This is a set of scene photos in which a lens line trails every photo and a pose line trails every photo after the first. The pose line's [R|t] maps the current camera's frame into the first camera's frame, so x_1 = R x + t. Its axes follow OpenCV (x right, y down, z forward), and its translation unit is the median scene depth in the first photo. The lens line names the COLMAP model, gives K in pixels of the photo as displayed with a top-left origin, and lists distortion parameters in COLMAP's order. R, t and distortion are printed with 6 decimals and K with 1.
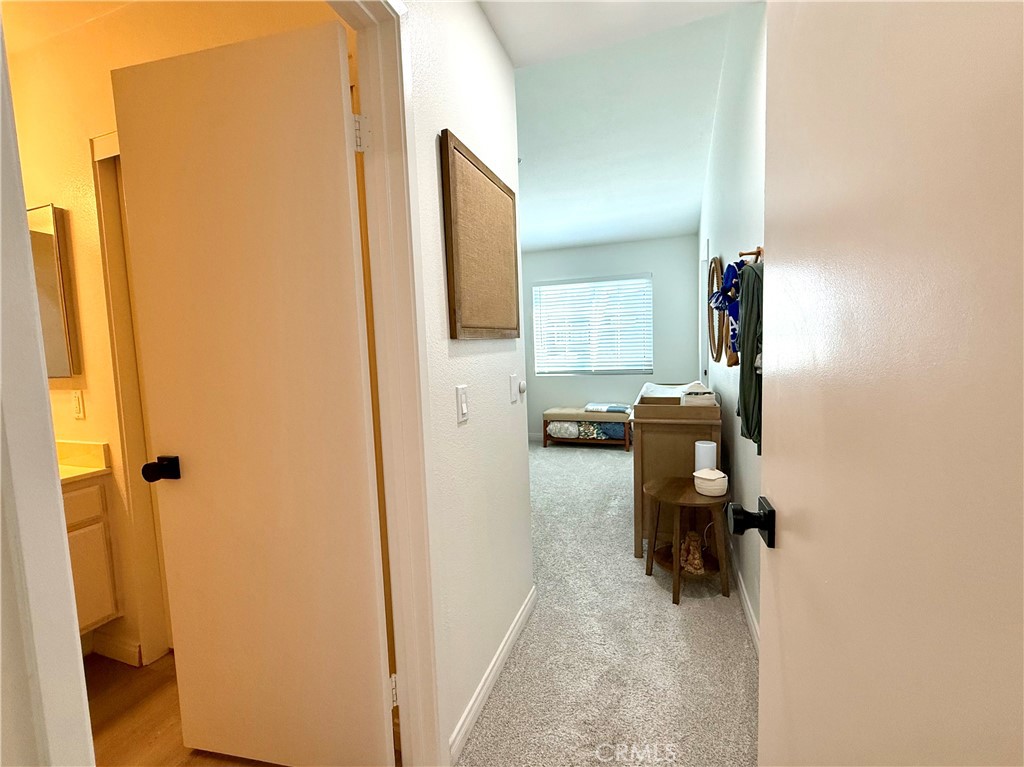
lens RADIAL K [[411.8, 0, 510.4], [0, 411.8, 382.2], [0, 0, 1]] dist [-0.000259, -0.000346]
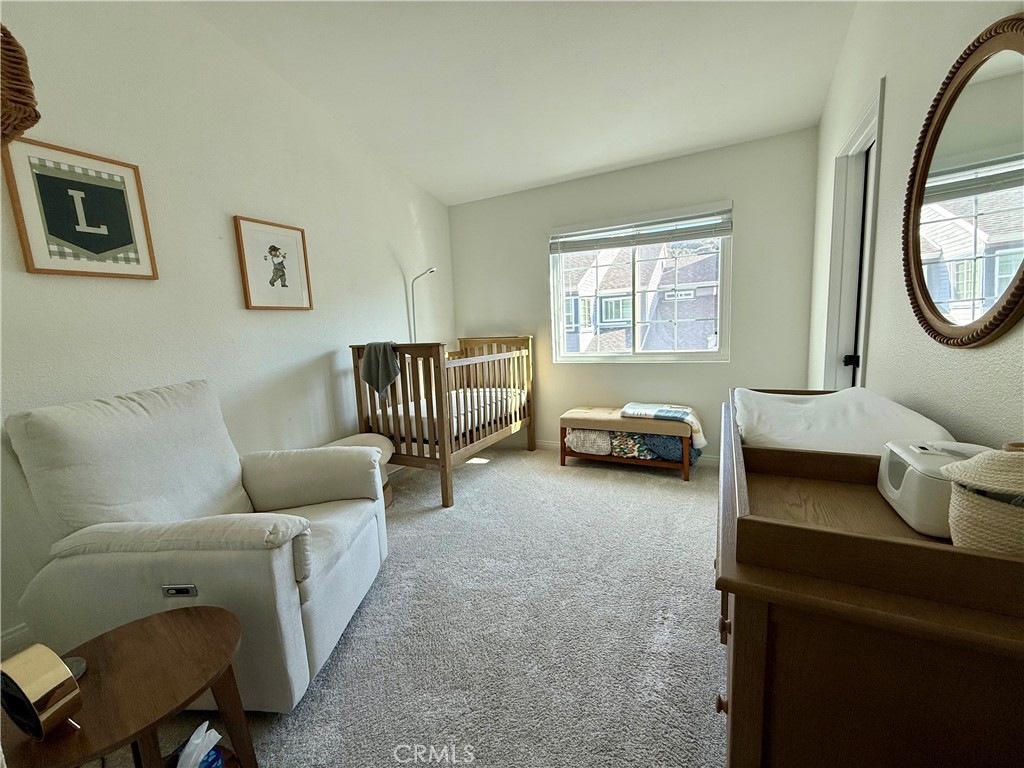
lens RADIAL K [[411.8, 0, 510.4], [0, 411.8, 382.7], [0, 0, 1]] dist [-0.000259, -0.000346]
pose [[0.993222, 0.007325, -0.116005, 0.082442], [-0.000623, 0.998334, 0.057701, -0.024237], [0.116235, -0.057238, 0.991571, 0.329993]]
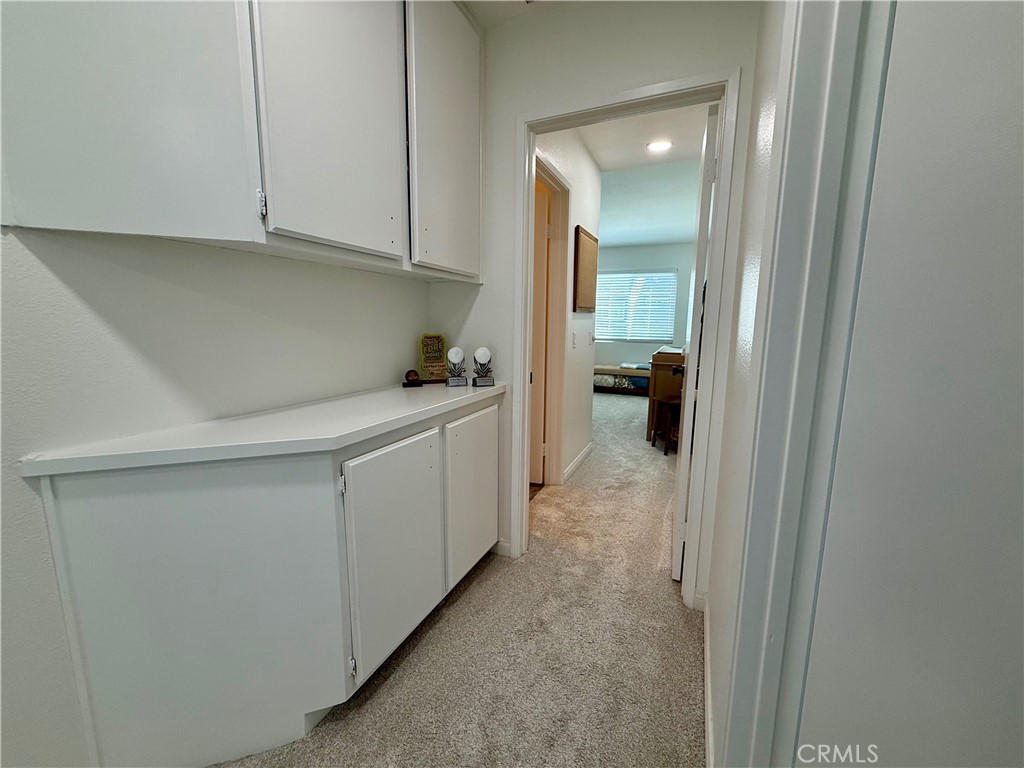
lens RADIAL K [[411.8, 0, 510.4], [0, 411.8, 382.7], [0, 0, 1]] dist [-0.000259, -0.000346]
pose [[0.995990, 0.060632, -0.065791, -0.096627], [-0.056143, 0.996100, 0.068060, 0.048548], [0.069661, -0.064094, 0.995510, -0.426391]]
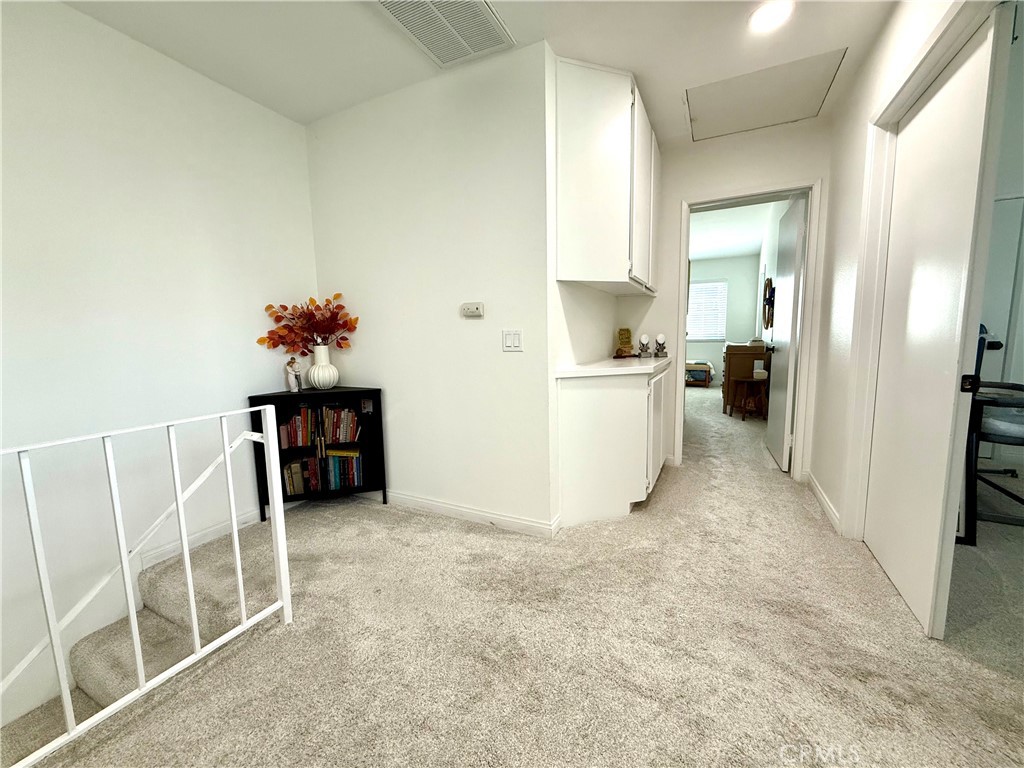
lens RADIAL K [[423.9, 0, 489.3], [0, 423.9, 387.6], [0, 0, 1]] dist [-0.000049, -0.000086]
pose [[0.992052, 0.031794, -0.121746, -0.377651], [-0.026835, 0.998750, 0.042164, 0.117523], [0.122934, -0.038562, 0.991665, -0.800007]]
